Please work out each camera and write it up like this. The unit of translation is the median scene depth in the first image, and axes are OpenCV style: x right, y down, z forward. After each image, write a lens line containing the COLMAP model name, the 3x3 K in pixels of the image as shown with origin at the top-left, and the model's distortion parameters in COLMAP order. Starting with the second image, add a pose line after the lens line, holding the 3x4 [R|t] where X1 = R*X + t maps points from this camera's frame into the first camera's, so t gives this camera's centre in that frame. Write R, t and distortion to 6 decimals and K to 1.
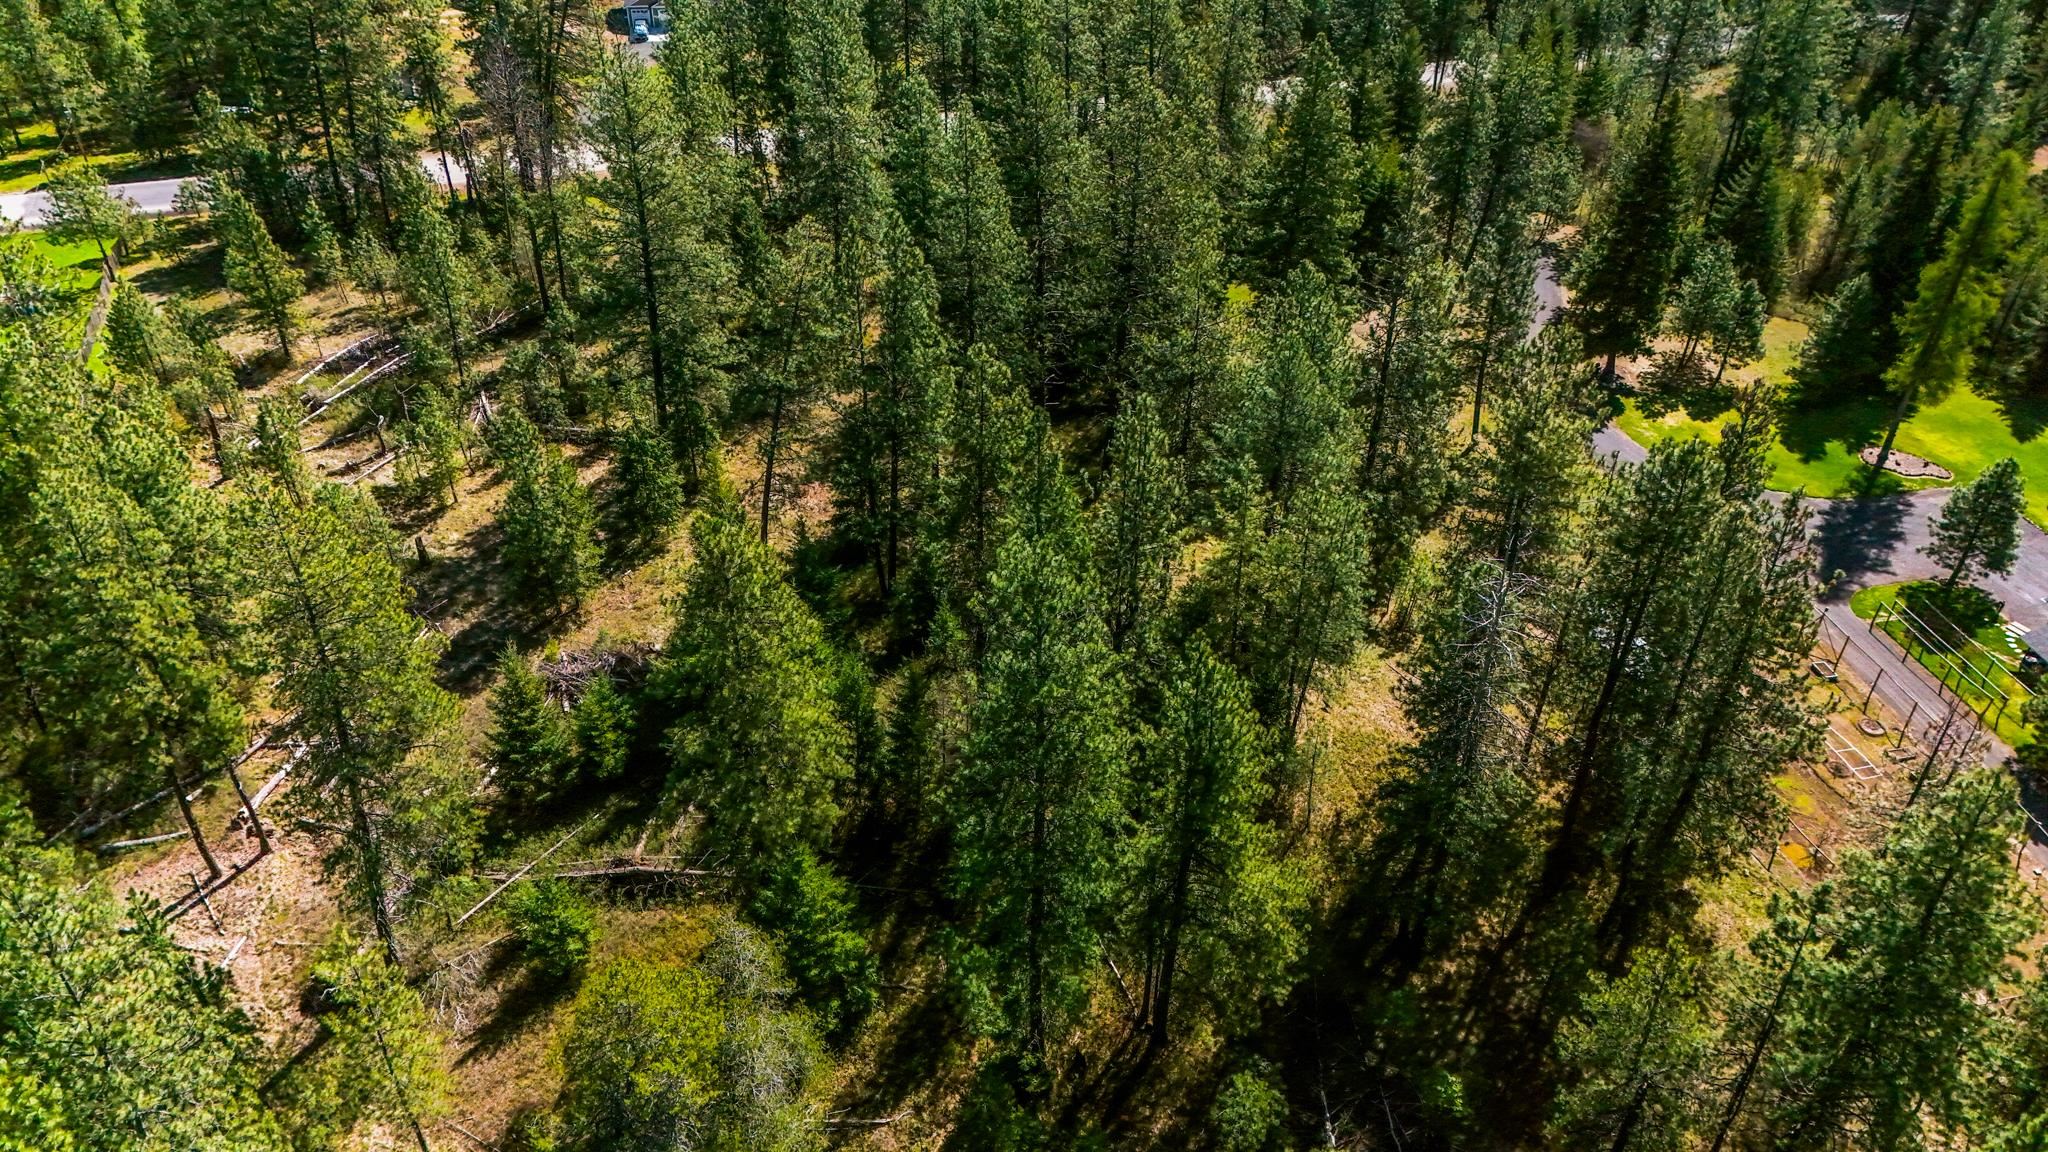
lens RADIAL K [[1507.4, 0, 1028.2], [0, 1507.4, 535.0], [0, 0, 1]] dist [0.086116, -0.091956]
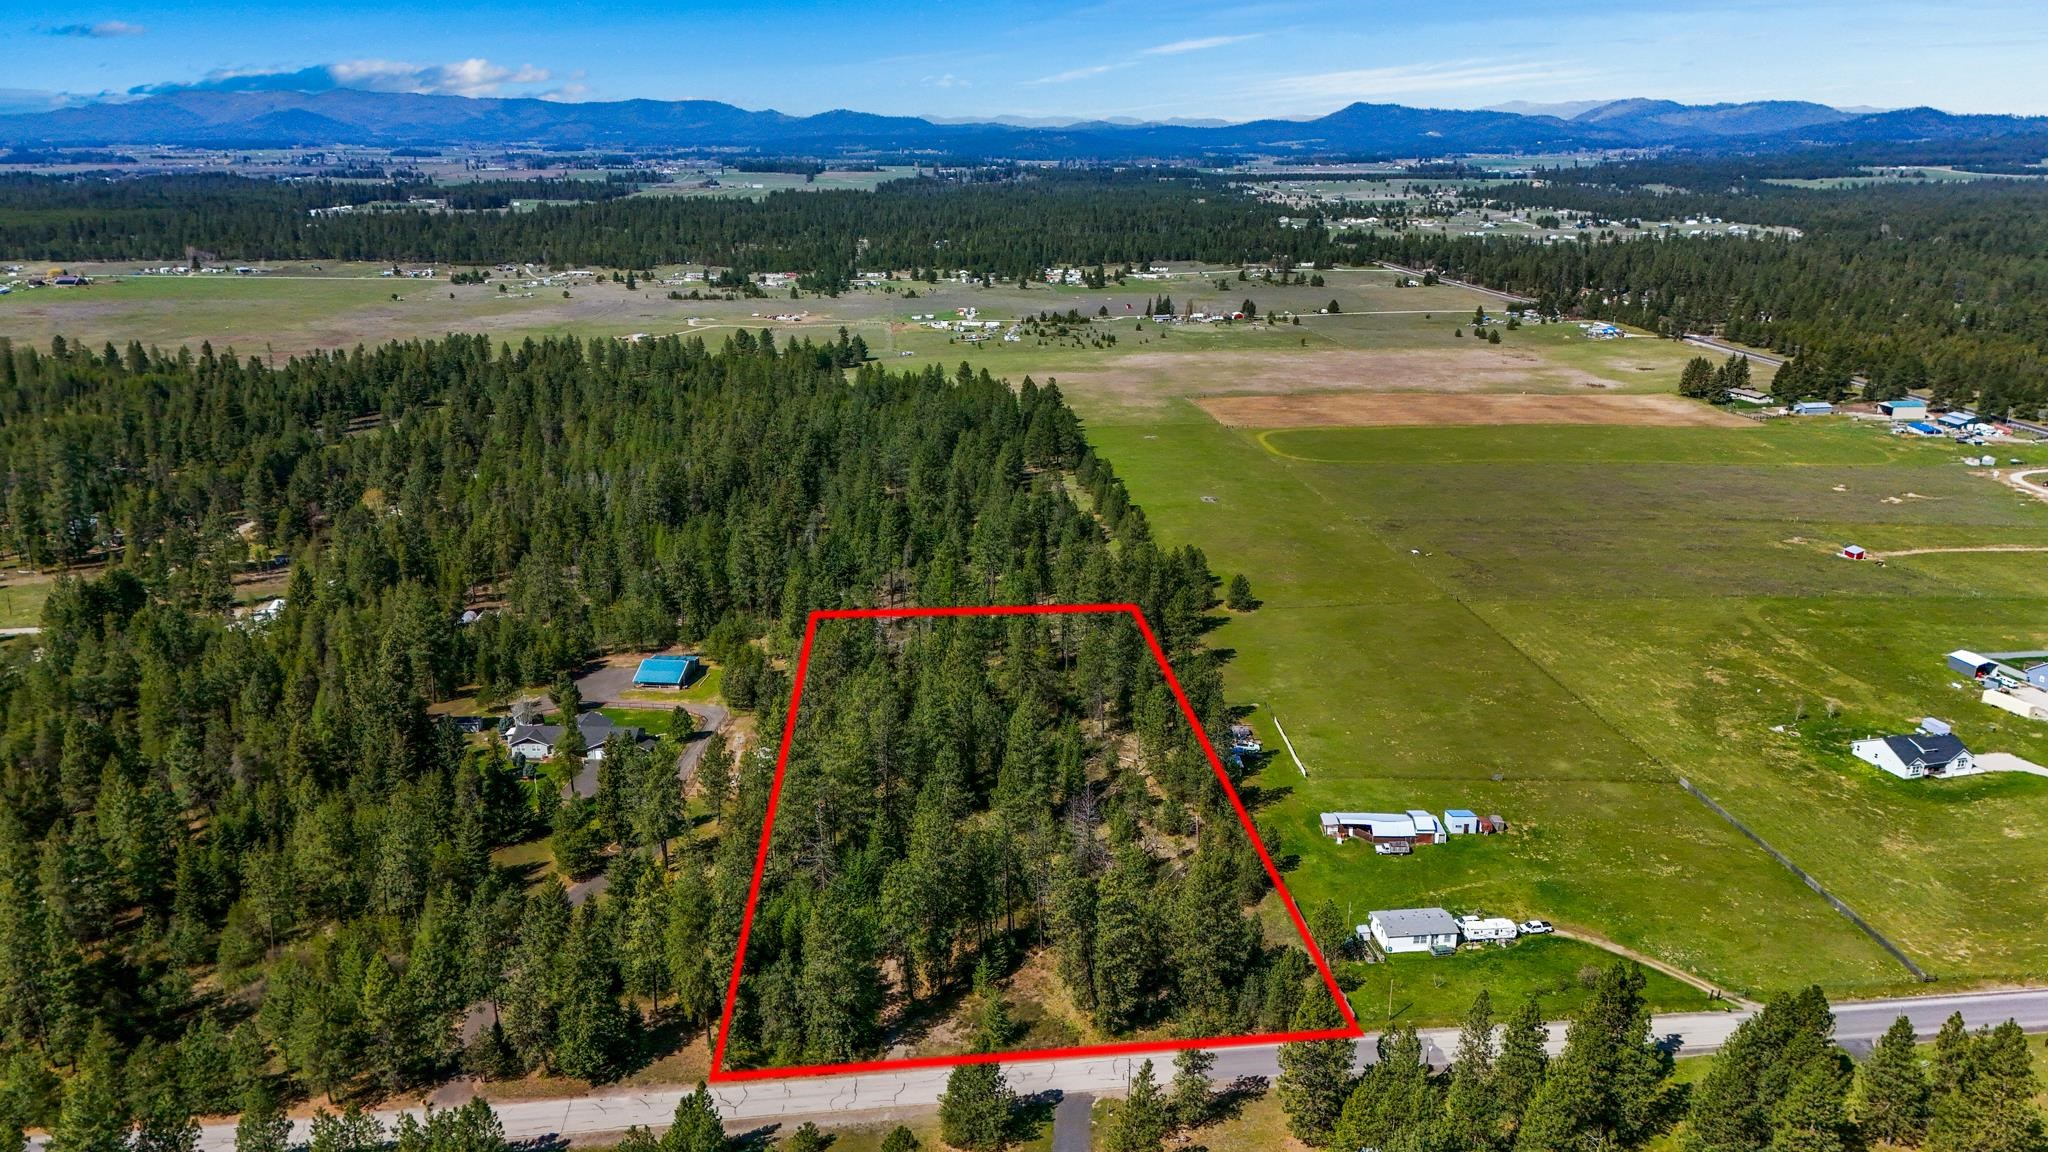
lens RADIAL K [[1487.7, 0, 1024.0], [0, 1487.7, 576.0], [0, 0, 1]] dist [0.164581, -0.307809]
pose [[-0.970109, -0.092092, 0.224518, -0.841642], [0.117721, 0.630449, 0.767252, -2.566292], [-0.212205, 0.770749, -0.600762, 2.467724]]
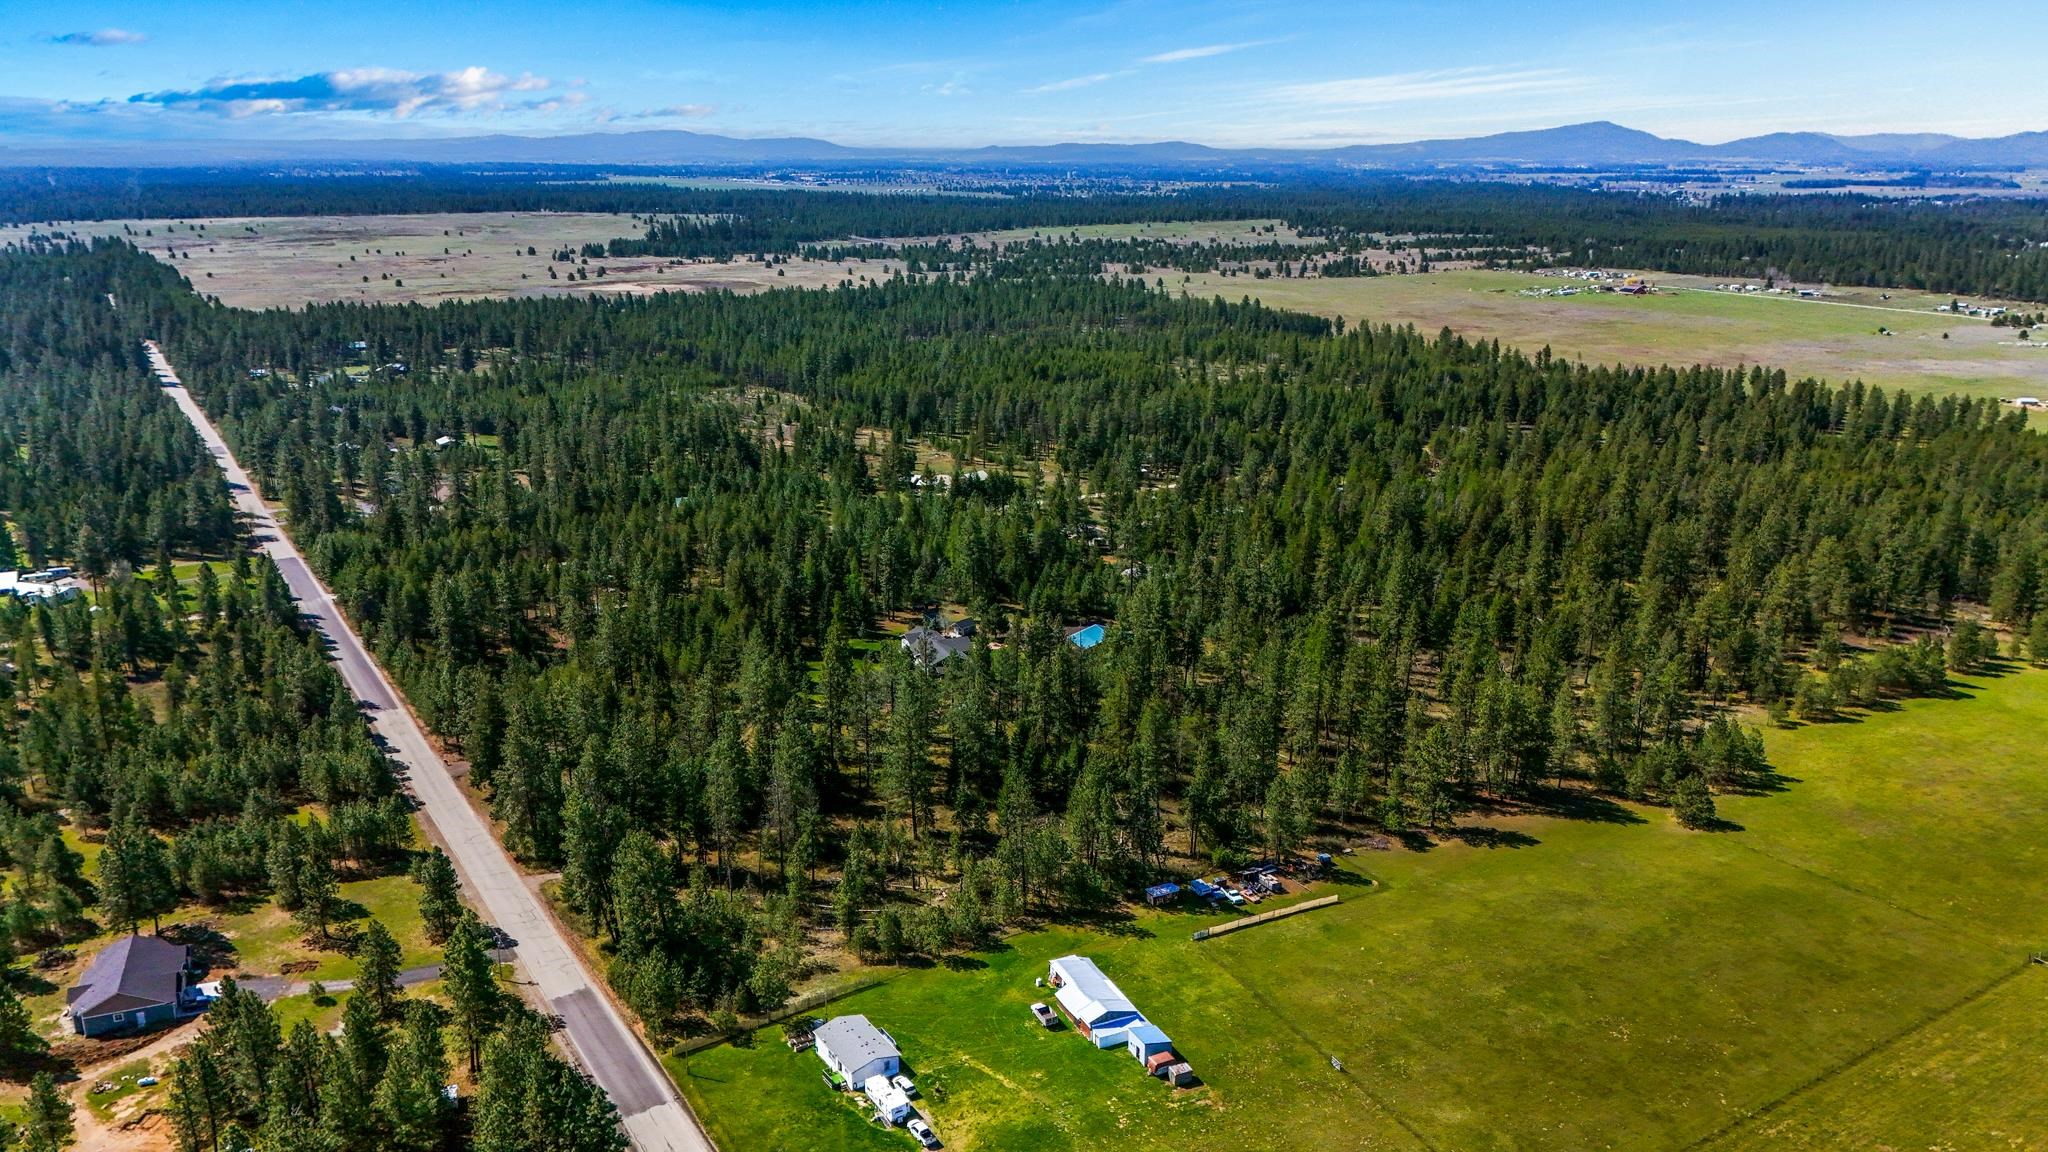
lens RADIAL K [[1494.9, 0, 1024.0], [0, 1494.9, 576.0], [0, 0, 1]] dist [0.091400, -0.094186]
pose [[-0.211783, -0.287652, 0.934026, -2.867679], [0.547058, 0.757060, 0.357193, -1.356165], [-0.809861, 0.586614, -0.002970, 0.669256]]
